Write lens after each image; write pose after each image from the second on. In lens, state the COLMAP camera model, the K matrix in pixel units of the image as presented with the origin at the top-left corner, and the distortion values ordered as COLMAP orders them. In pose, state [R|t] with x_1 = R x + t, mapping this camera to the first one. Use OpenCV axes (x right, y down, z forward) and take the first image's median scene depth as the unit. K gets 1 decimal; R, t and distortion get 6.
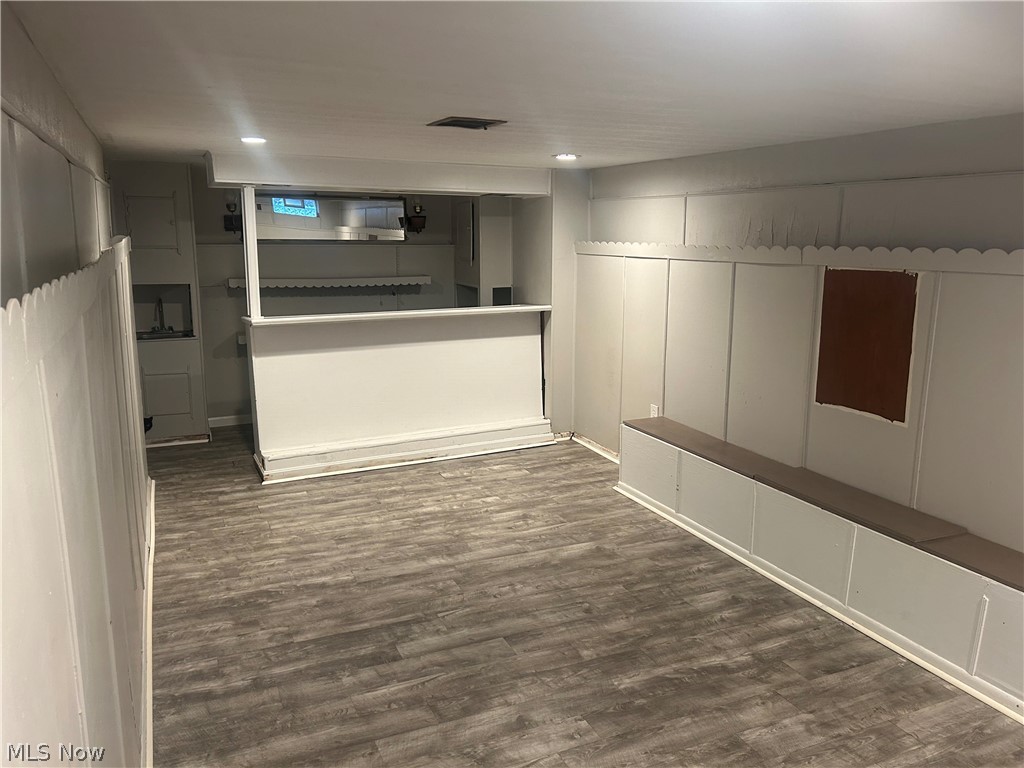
lens RADIAL K [[777.0, 0, 512.0], [0, 777.0, 382.1], [0, 0, 1]] dist [0.006058, -0.003010]
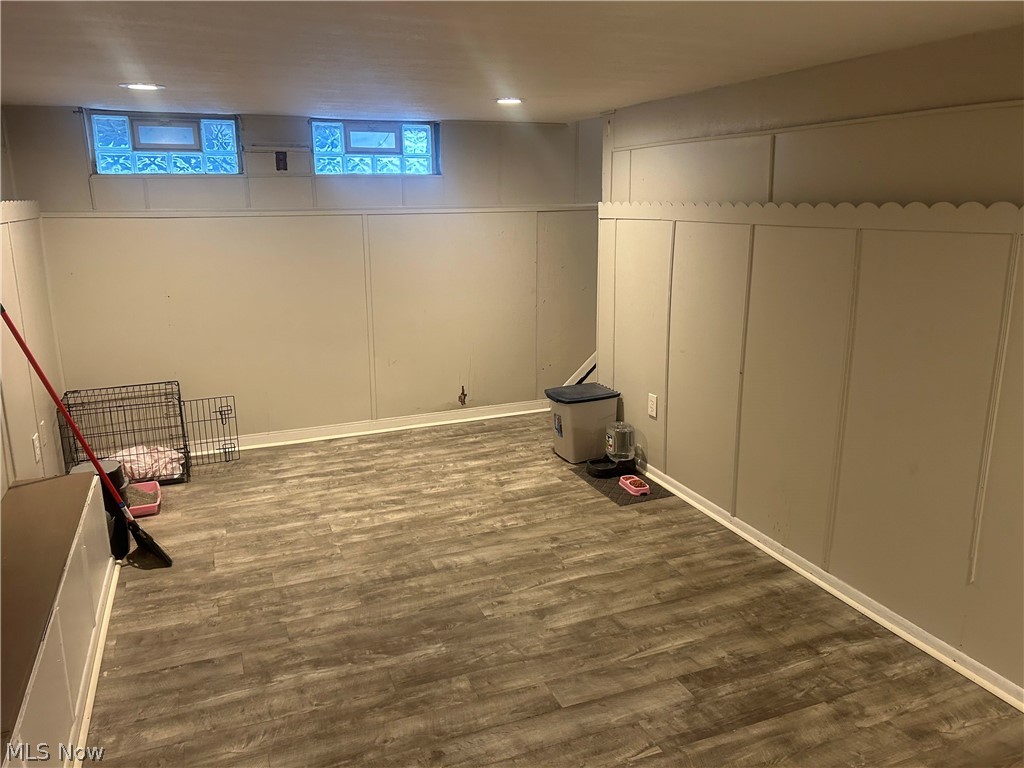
lens RADIAL K [[777.0, 0, 512.1], [0, 777.0, 382.6], [0, 0, 1]] dist [0.006058, -0.003010]
pose [[-0.999315, -0.006198, 0.036488, 0.013357], [0.009560, 0.909199, 0.416253, -0.317953], [-0.035755, 0.416317, -0.908516, 1.717435]]
